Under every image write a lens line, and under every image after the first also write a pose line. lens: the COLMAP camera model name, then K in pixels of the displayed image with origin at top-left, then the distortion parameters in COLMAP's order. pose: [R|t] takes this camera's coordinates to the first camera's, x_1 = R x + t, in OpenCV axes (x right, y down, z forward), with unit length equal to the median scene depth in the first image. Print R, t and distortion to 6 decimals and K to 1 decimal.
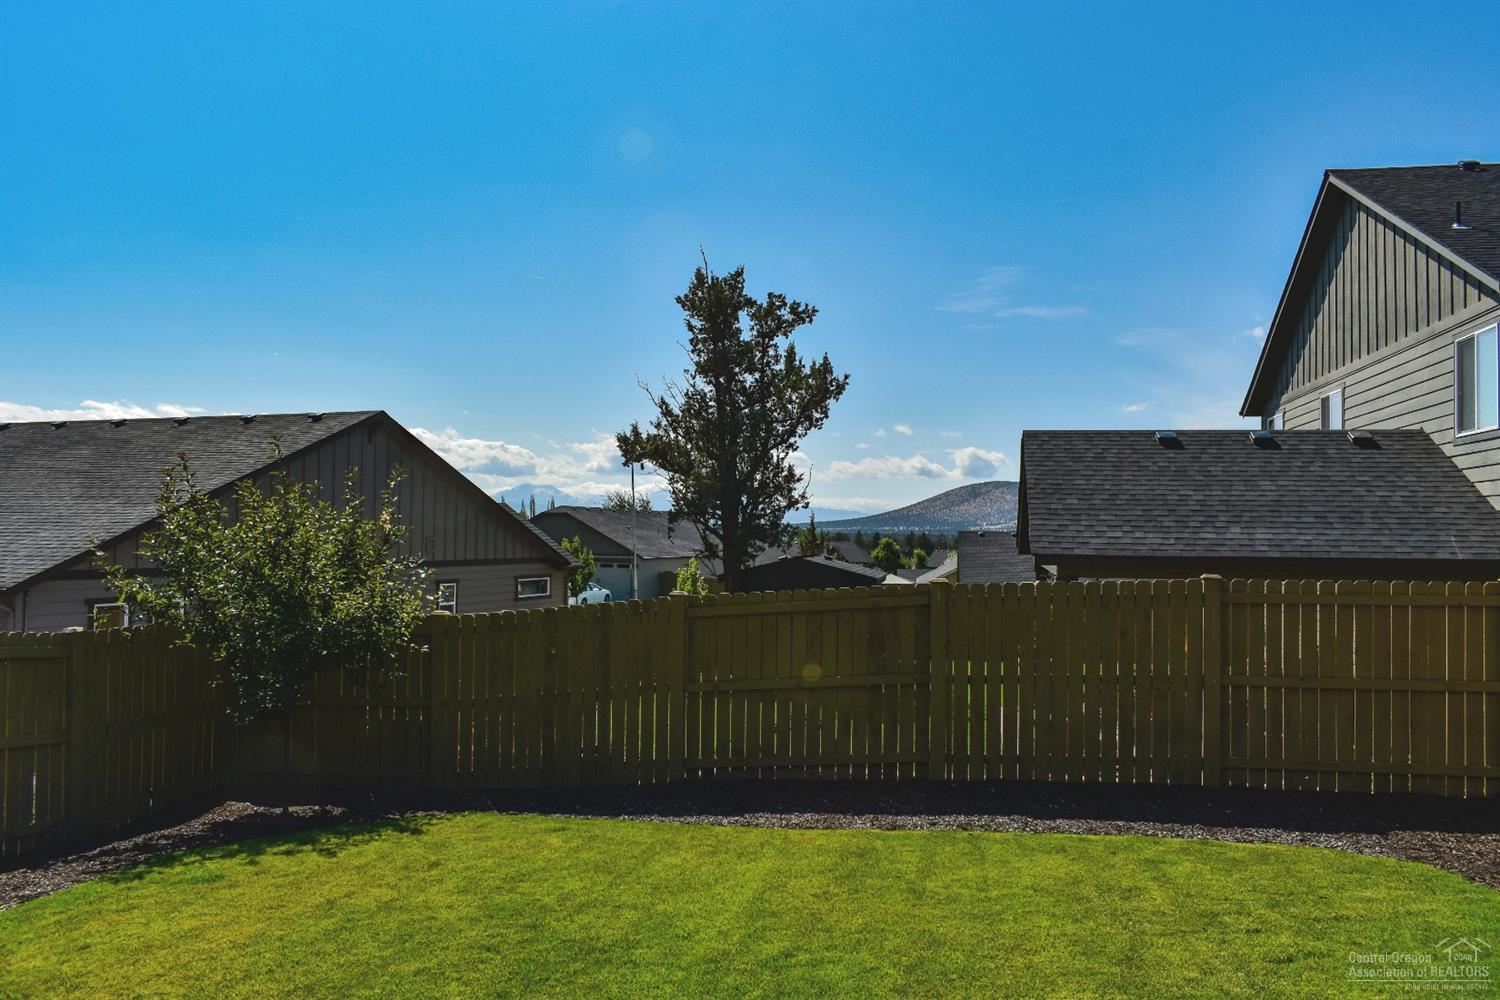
lens RADIAL K [[1159.2, 0, 746.2], [0, 1159.2, 510.3], [0, 0, 1]] dist [-0.016907, -0.003805]
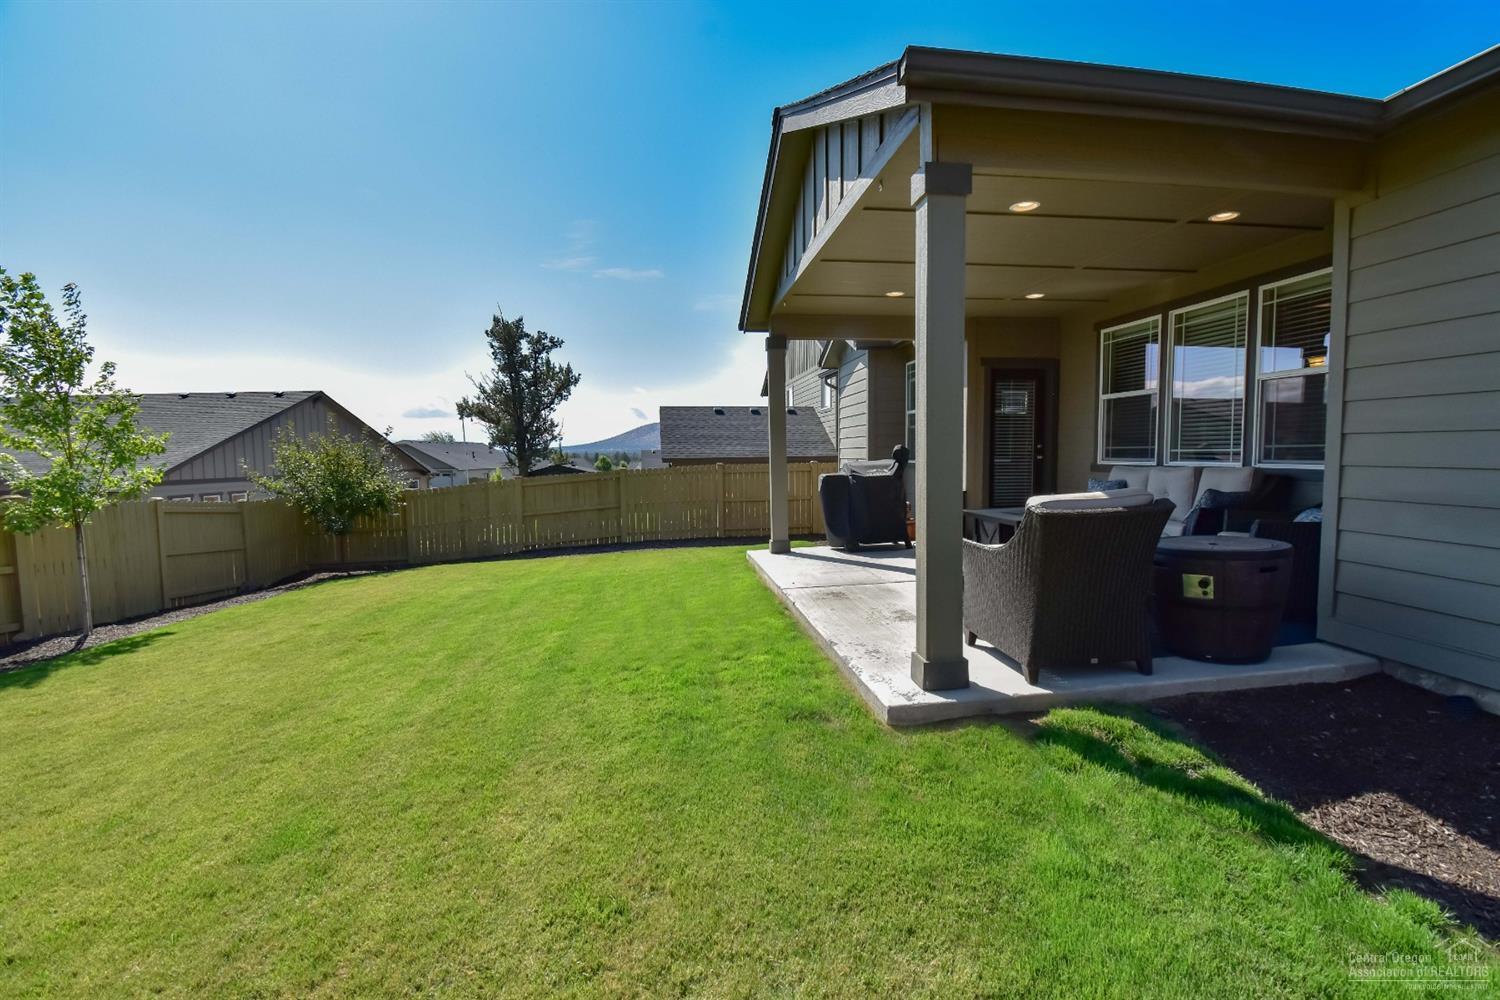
lens RADIAL K [[674.3, 0, 768.0], [0, 674.3, 493.6], [0, 0, 1]] dist [-0.000448, -0.001487]
pose [[0.935505, -0.042765, 0.350716, -0.026949], [0.014146, 0.996385, 0.083764, -0.002460], [-0.353030, -0.073400, 0.932728, -0.227637]]
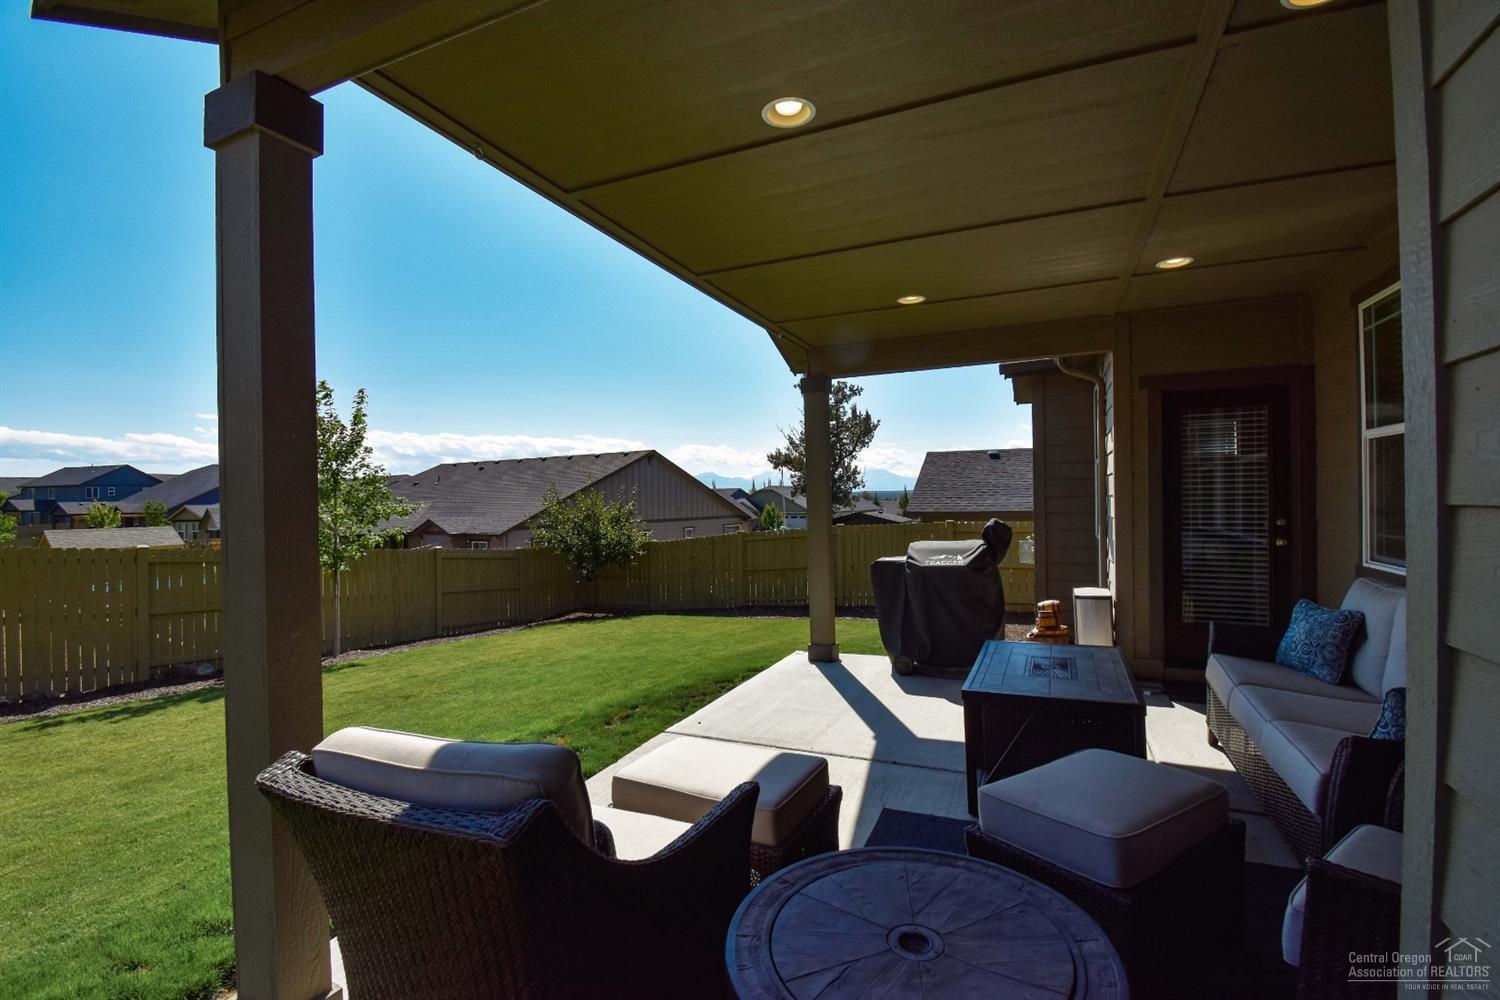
lens RADIAL K [[674.3, 0, 747.8], [0, 674.3, 496.3], [0, 0, 1]] dist [-0.000448, -0.001487]
pose [[0.974886, -0.027608, -0.220986, 0.117315], [0.031772, 0.999378, 0.015311, -0.010867], [0.220426, -0.021948, 0.975157, -0.174884]]
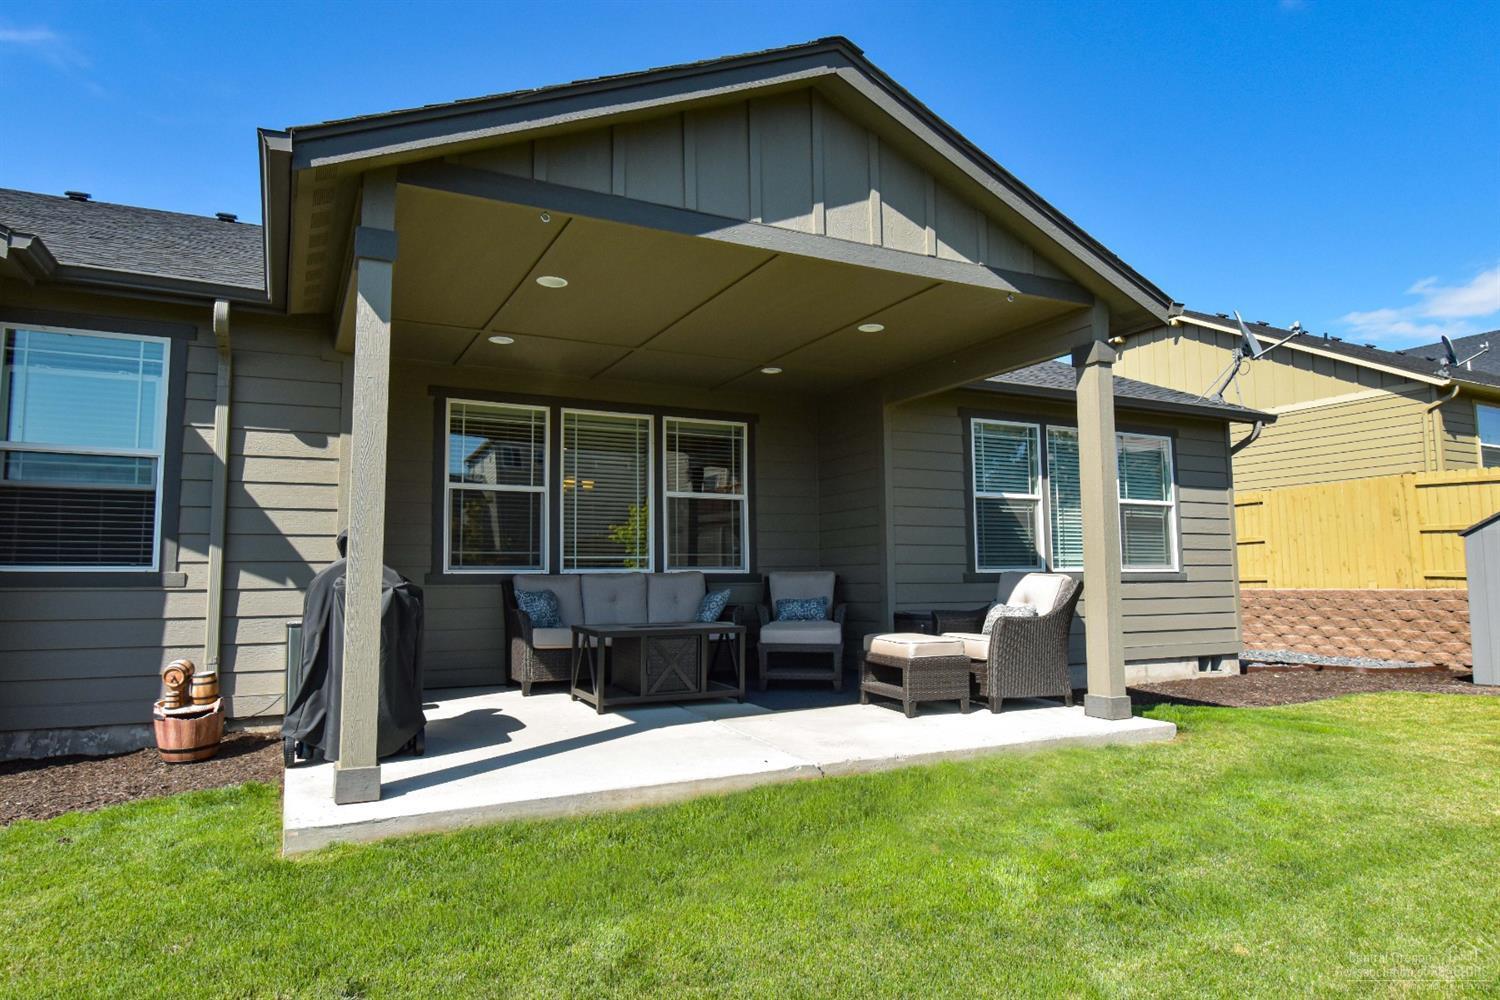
lens RADIAL K [[899.1, 0, 749.8], [0, 899.1, 498.3], [0, 0, 1]] dist [-0.001190, 0.000034]
pose [[-0.633084, 0.062432, 0.771561, -0.077344], [-0.016486, 0.995429, -0.094073, 0.013130], [-0.773907, -0.072276, -0.629161, 0.114973]]
